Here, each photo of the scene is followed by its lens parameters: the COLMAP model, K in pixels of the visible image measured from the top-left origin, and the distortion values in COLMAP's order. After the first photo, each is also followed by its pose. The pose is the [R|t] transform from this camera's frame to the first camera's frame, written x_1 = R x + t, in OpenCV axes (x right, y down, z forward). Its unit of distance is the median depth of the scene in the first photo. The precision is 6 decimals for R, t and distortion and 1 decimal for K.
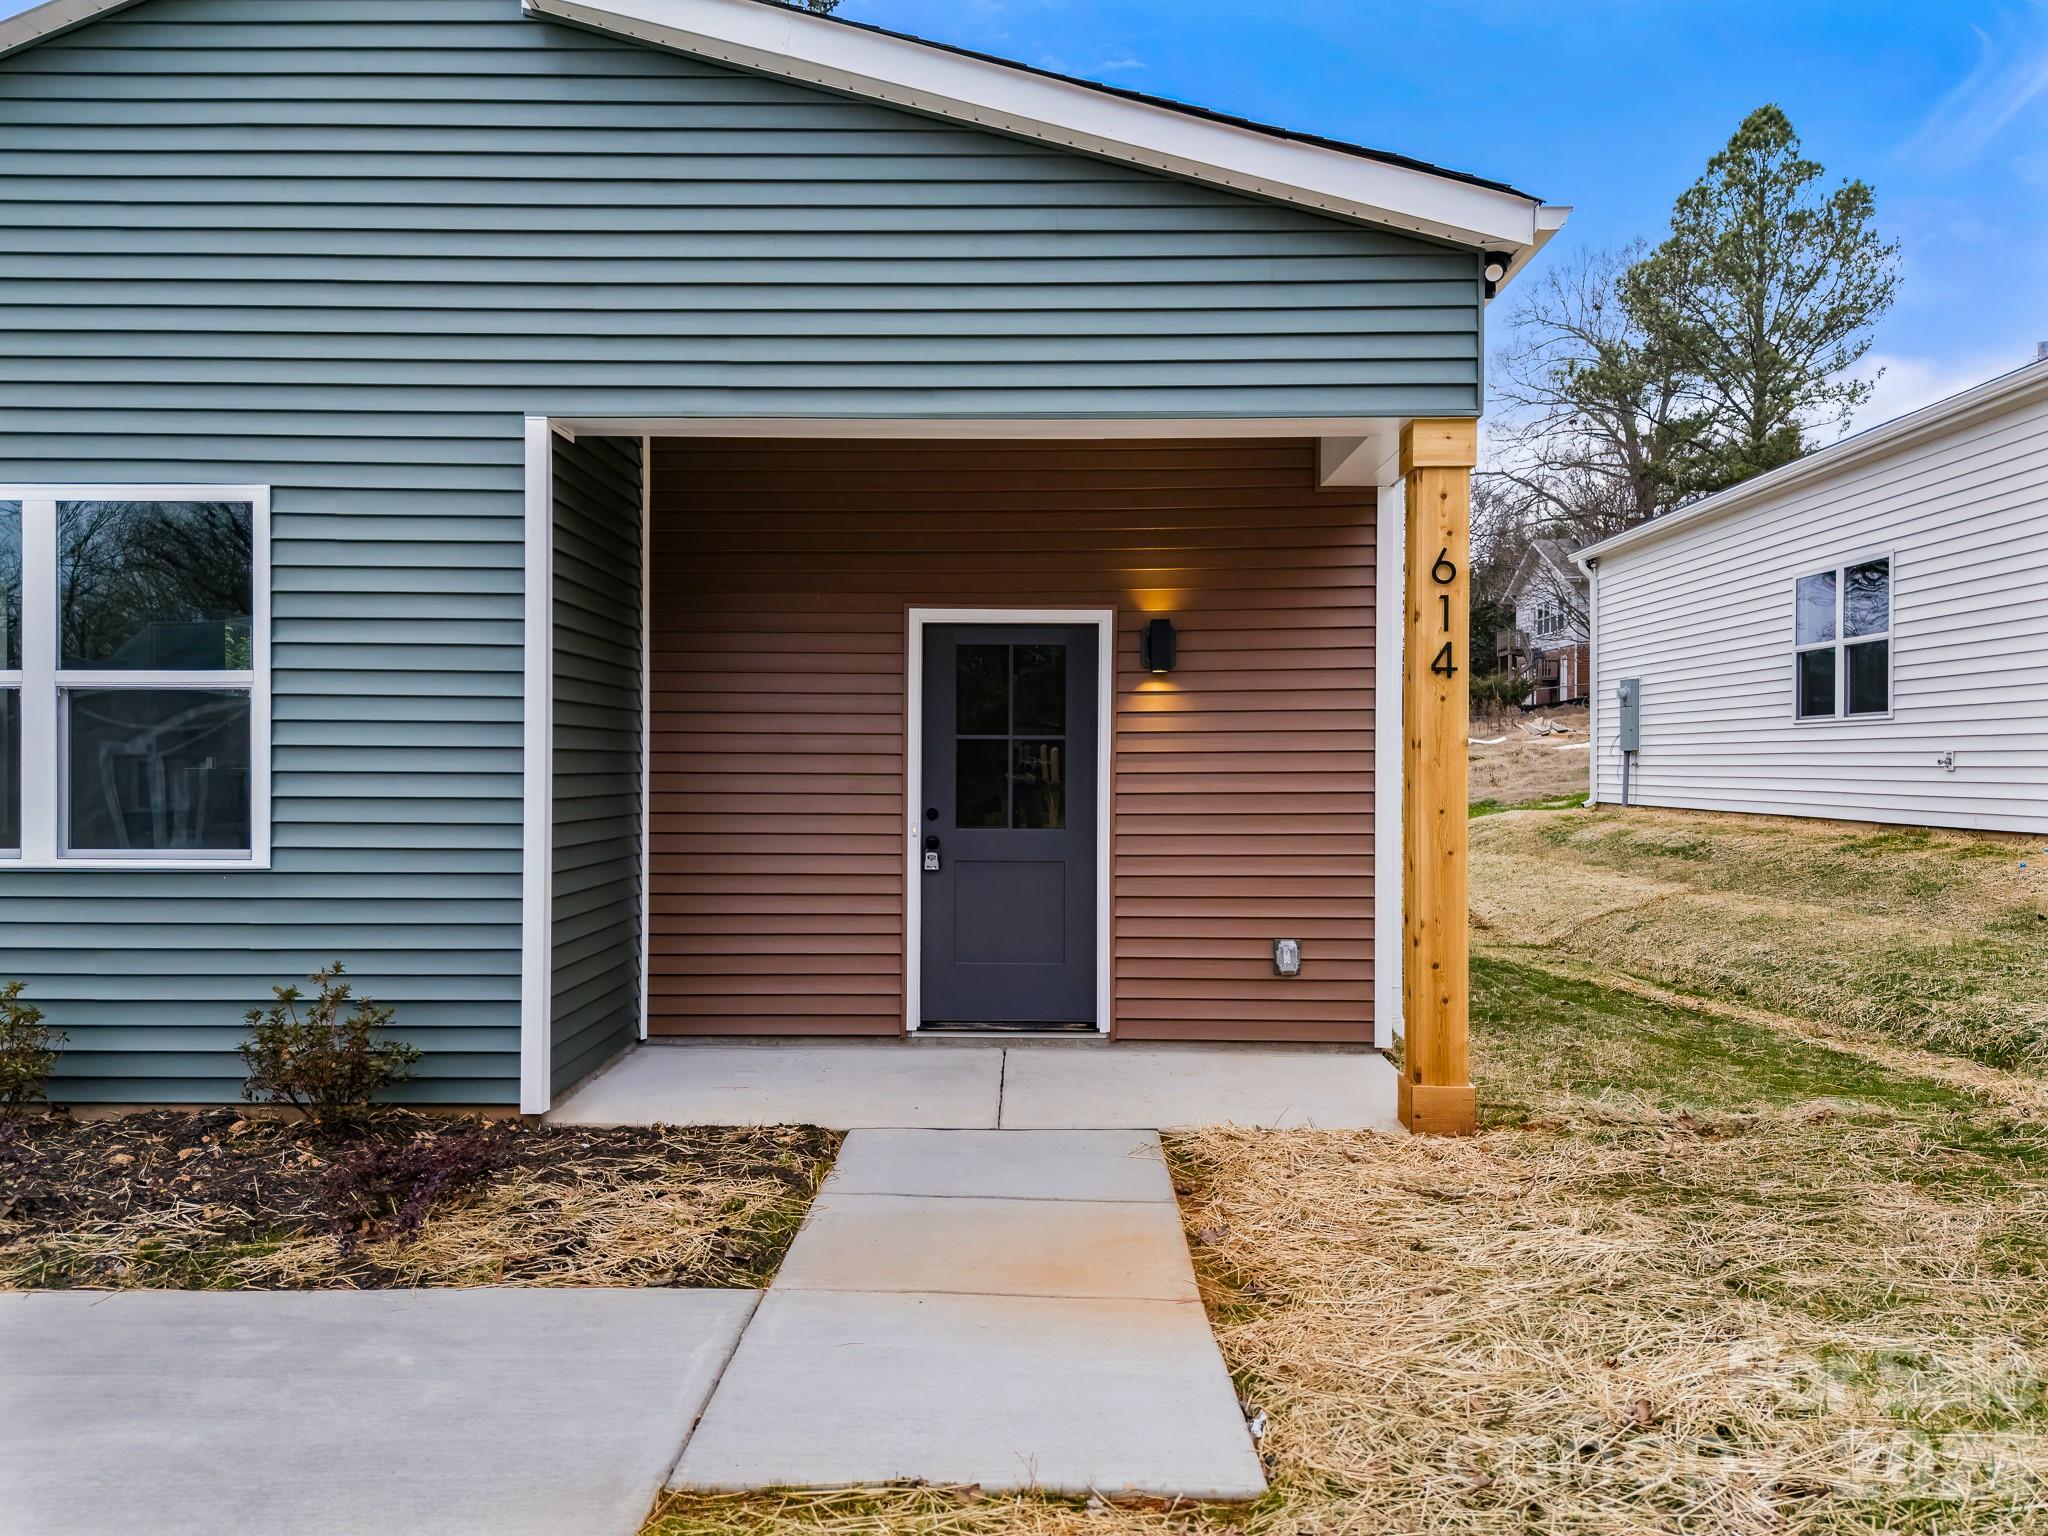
lens RADIAL K [[1526.4, 0, 1024.0], [0, 1526.4, 768.0], [0, 0, 1]] dist [0.056960, -0.038673]
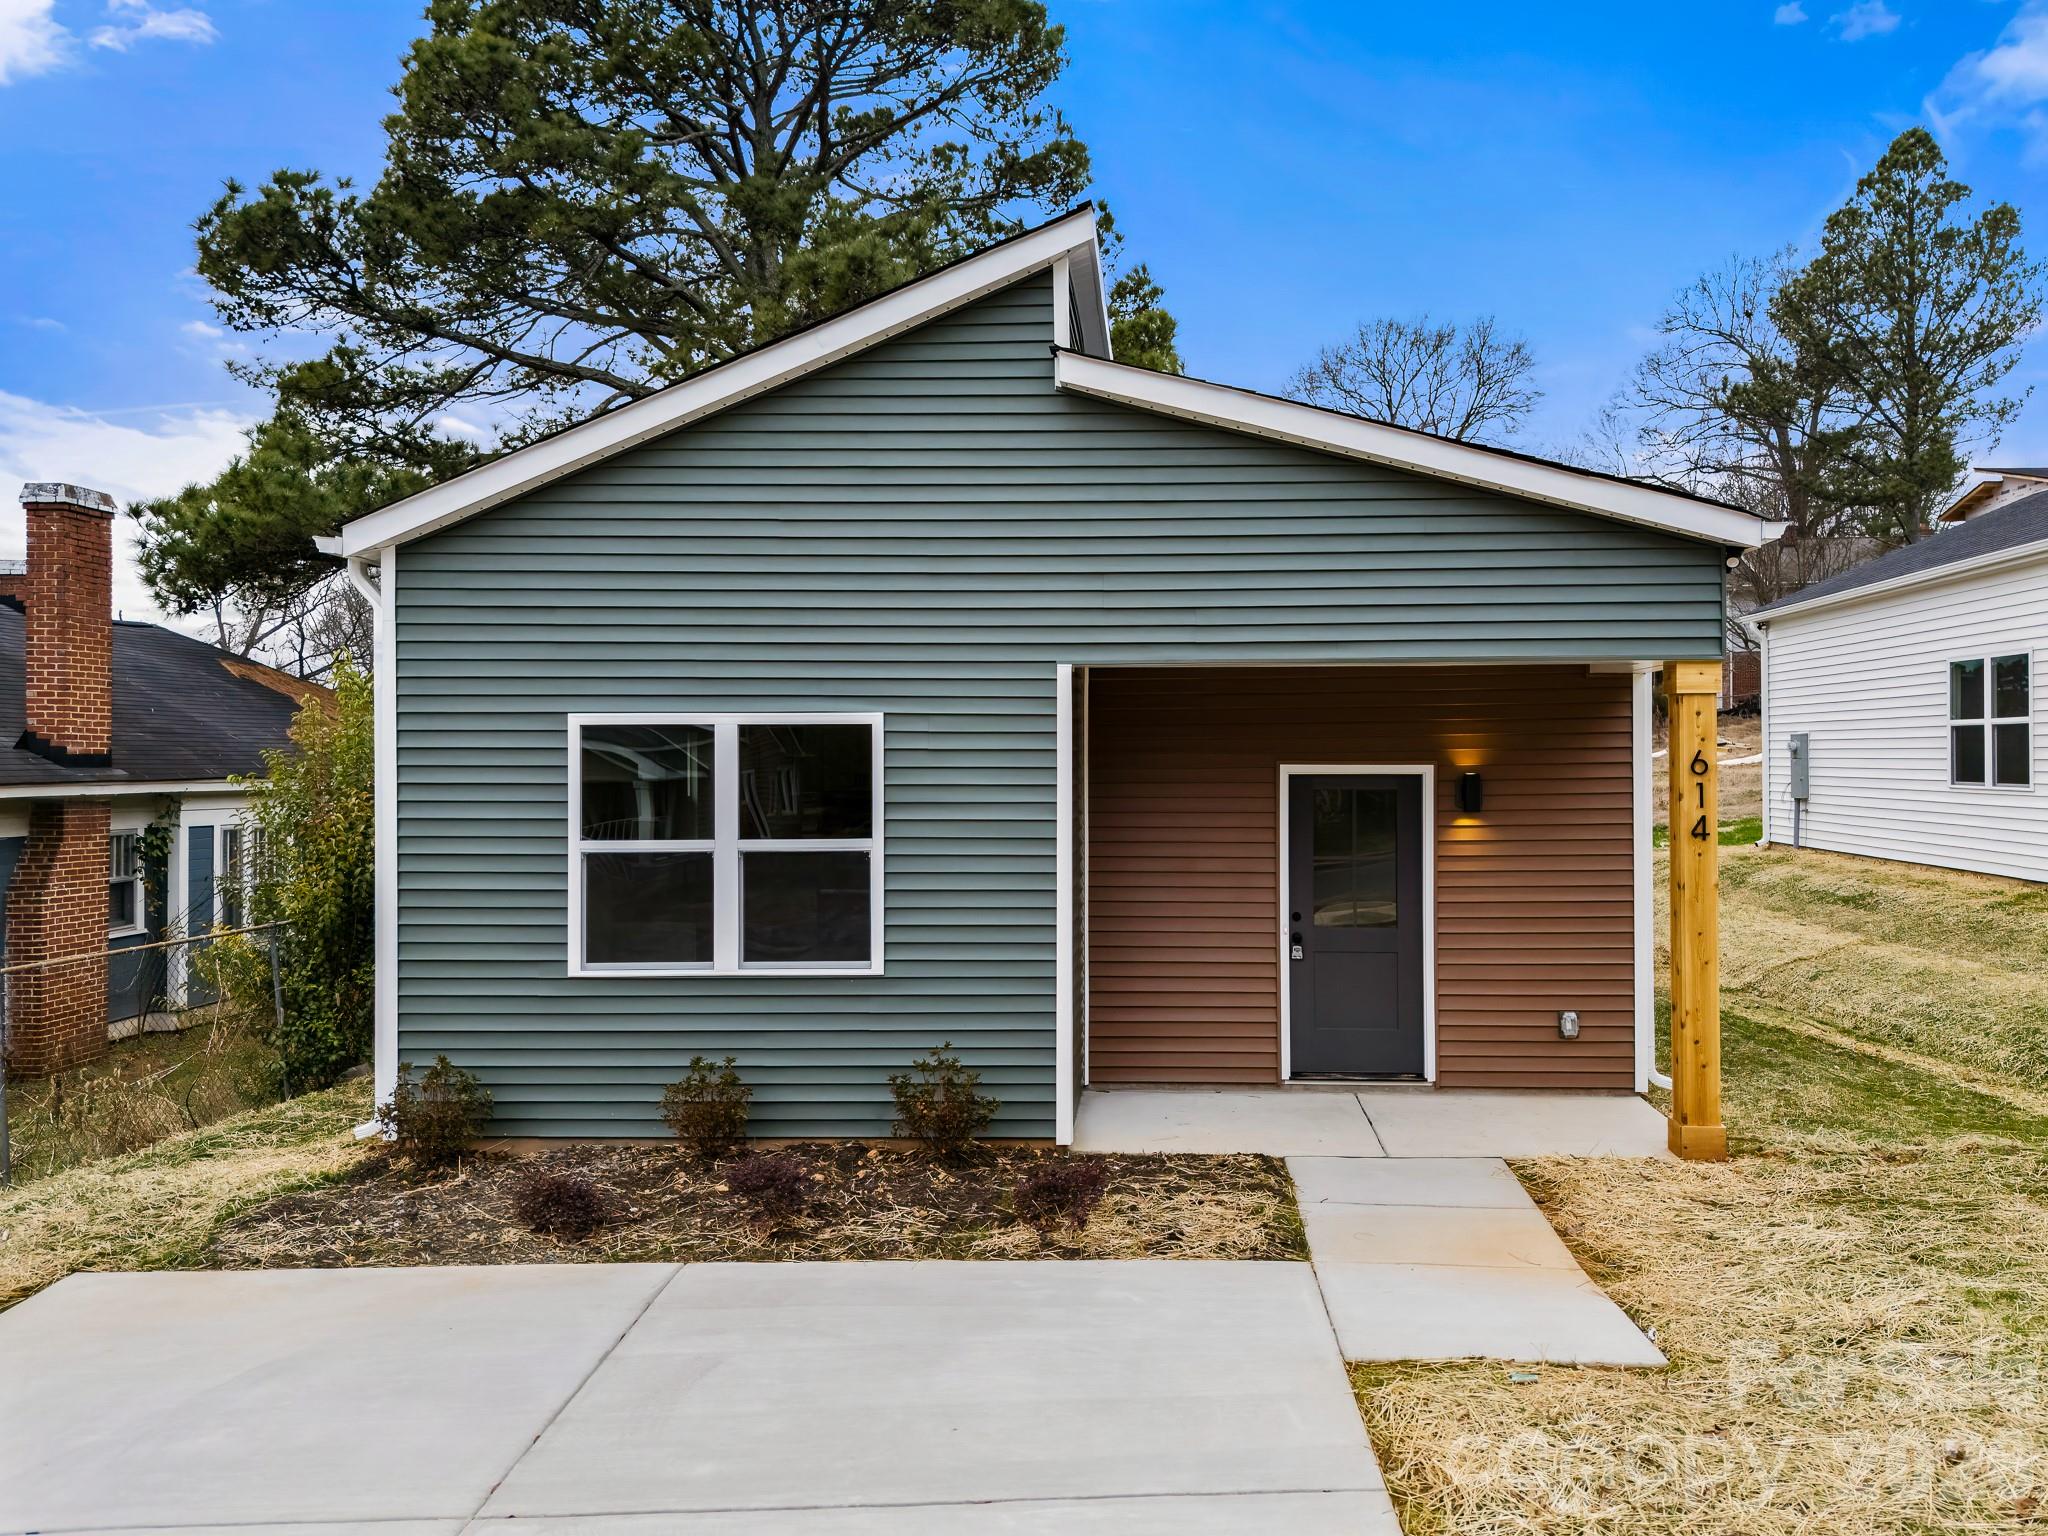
lens RADIAL K [[1589.5, 0, 1111.5], [0, 1589.5, 744.4], [0, 0, 1]] dist [0.077188, -0.093944]
pose [[0.999819, -0.007844, -0.017359, -0.201905], [0.007766, 0.999959, -0.004551, -0.118185], [0.017394, 0.004415, 0.999839, -0.409745]]
